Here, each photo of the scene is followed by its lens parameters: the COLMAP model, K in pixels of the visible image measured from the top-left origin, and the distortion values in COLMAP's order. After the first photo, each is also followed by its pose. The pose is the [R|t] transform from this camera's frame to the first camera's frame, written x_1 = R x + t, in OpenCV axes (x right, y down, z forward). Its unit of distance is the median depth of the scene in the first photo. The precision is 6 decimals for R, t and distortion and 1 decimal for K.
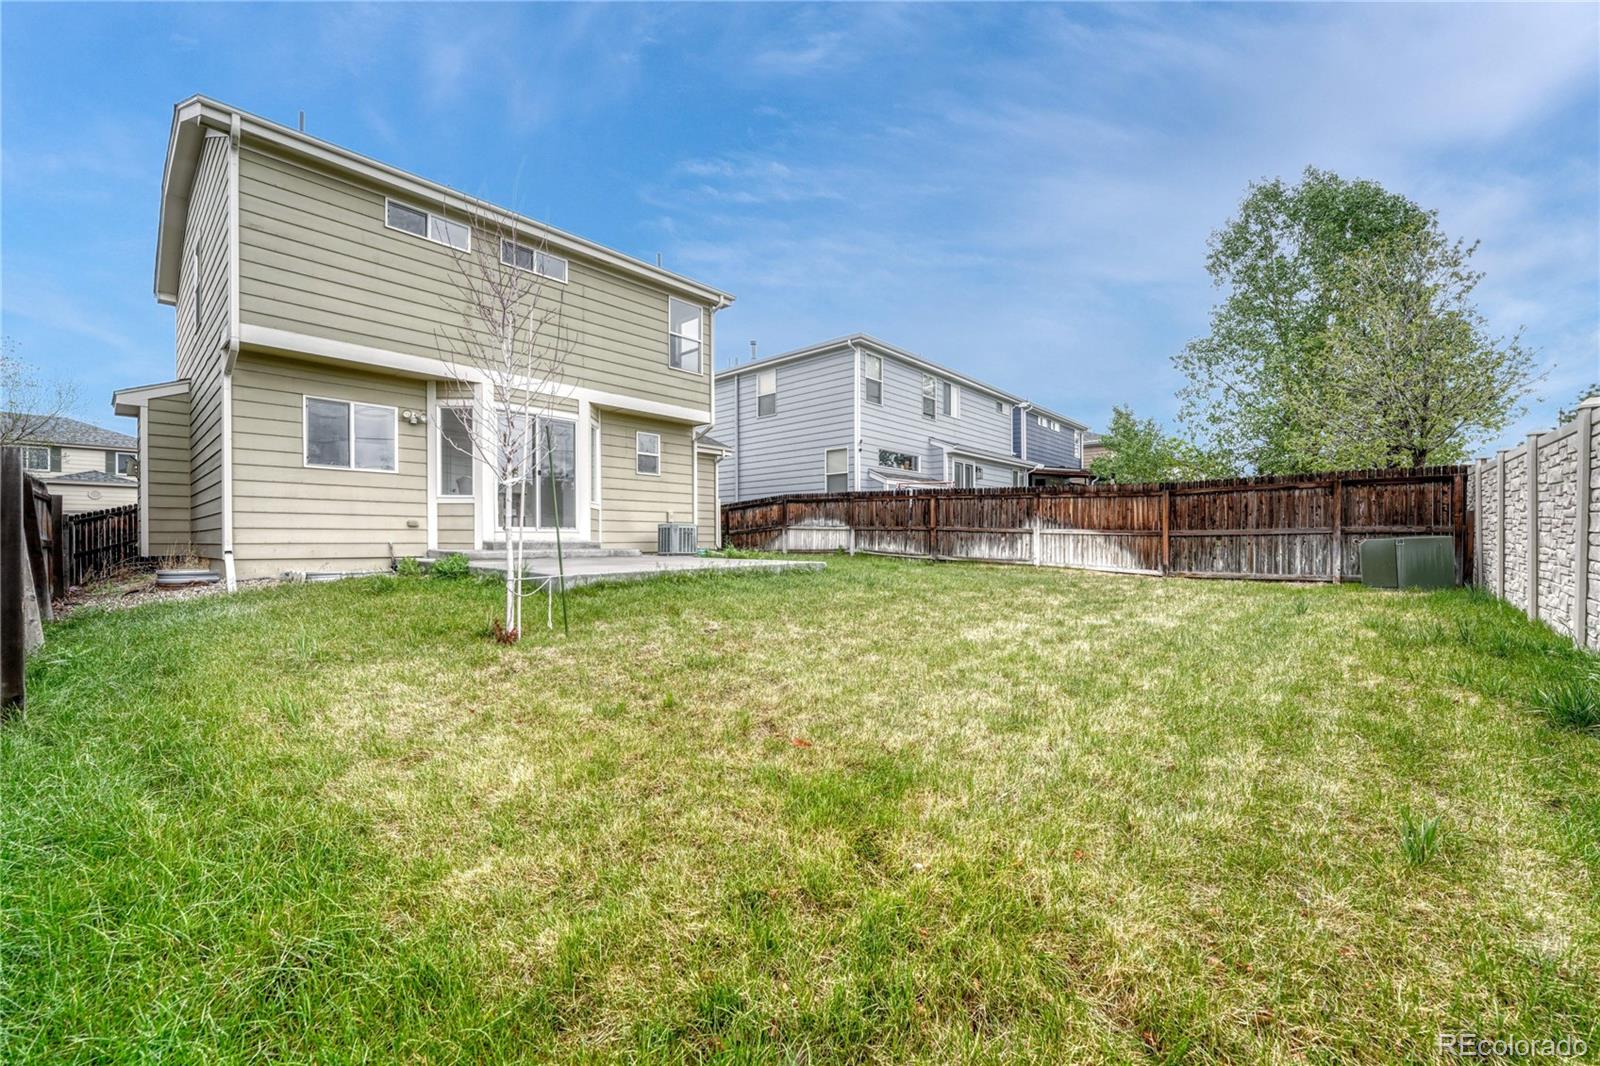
lens RADIAL K [[649.8, 0, 797.7], [0, 649.8, 541.6], [0, 0, 1]] dist [0.007277, 0.000022]
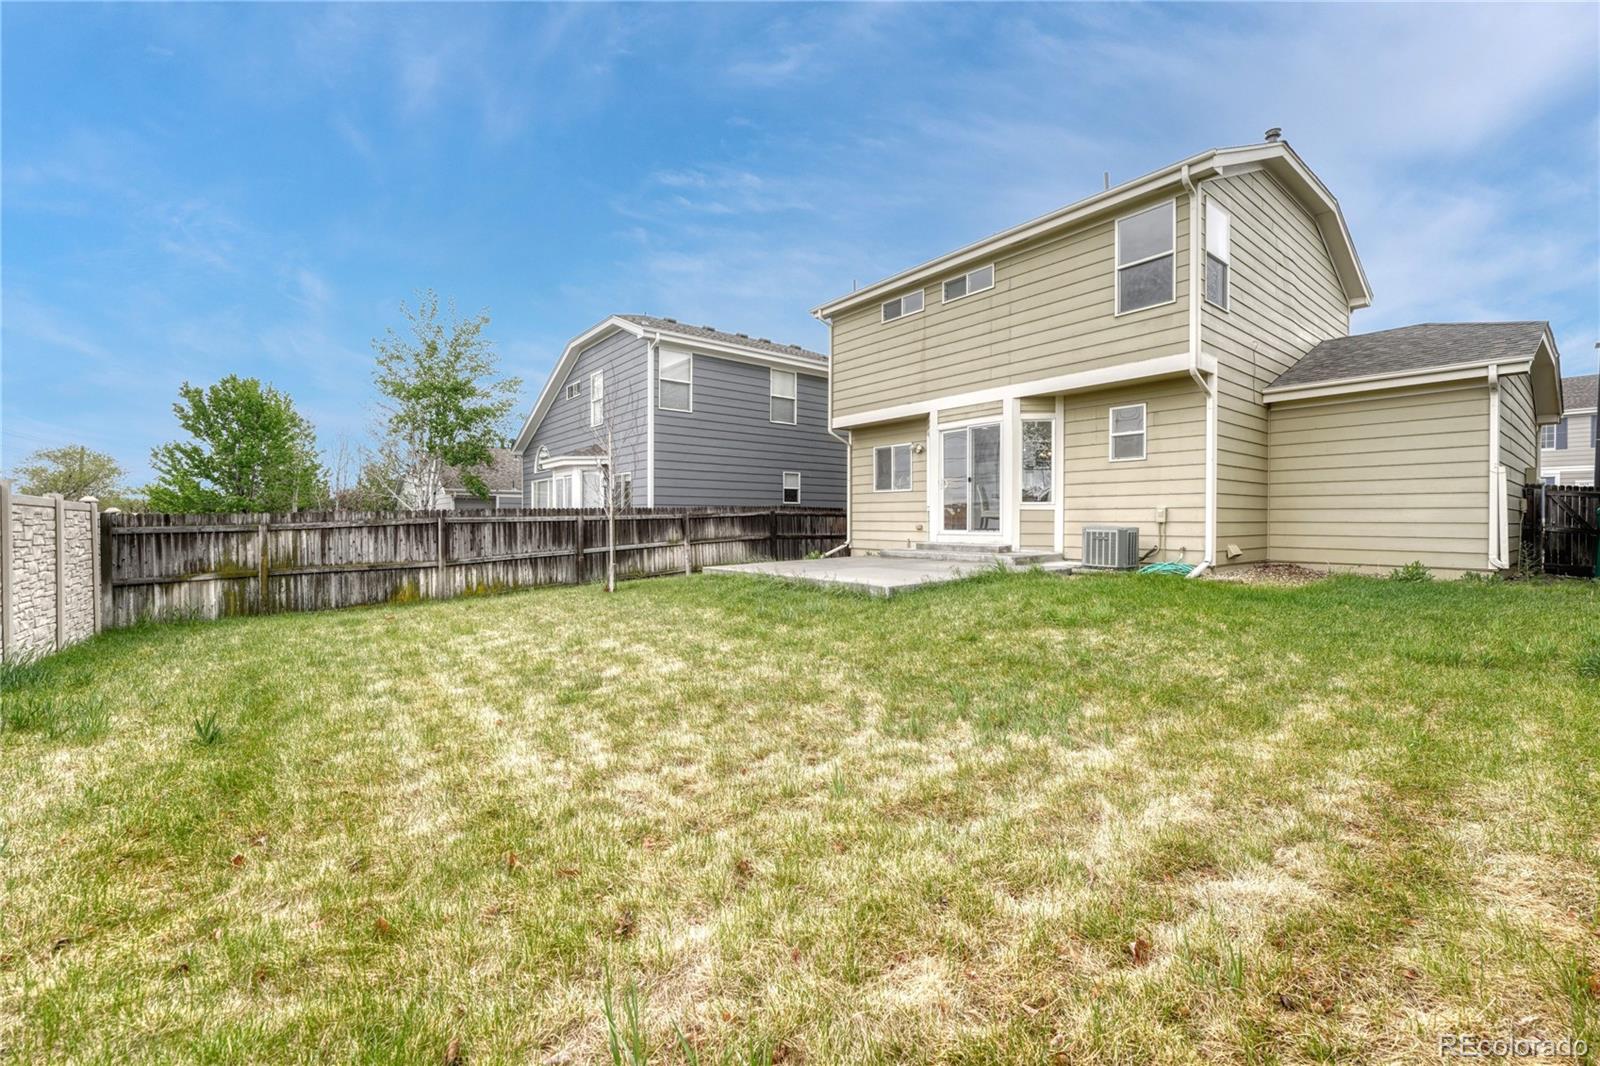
lens RADIAL K [[661.9, 0, 807.4], [0, 661.9, 533.0], [0, 0, 1]] dist [0.000203, 0.000152]
pose [[-0.171077, 0.021783, -0.985017, 0.539496], [-0.001260, 0.999750, 0.022328, -0.030982], [0.985257, 0.005061, -0.171007, 0.684923]]
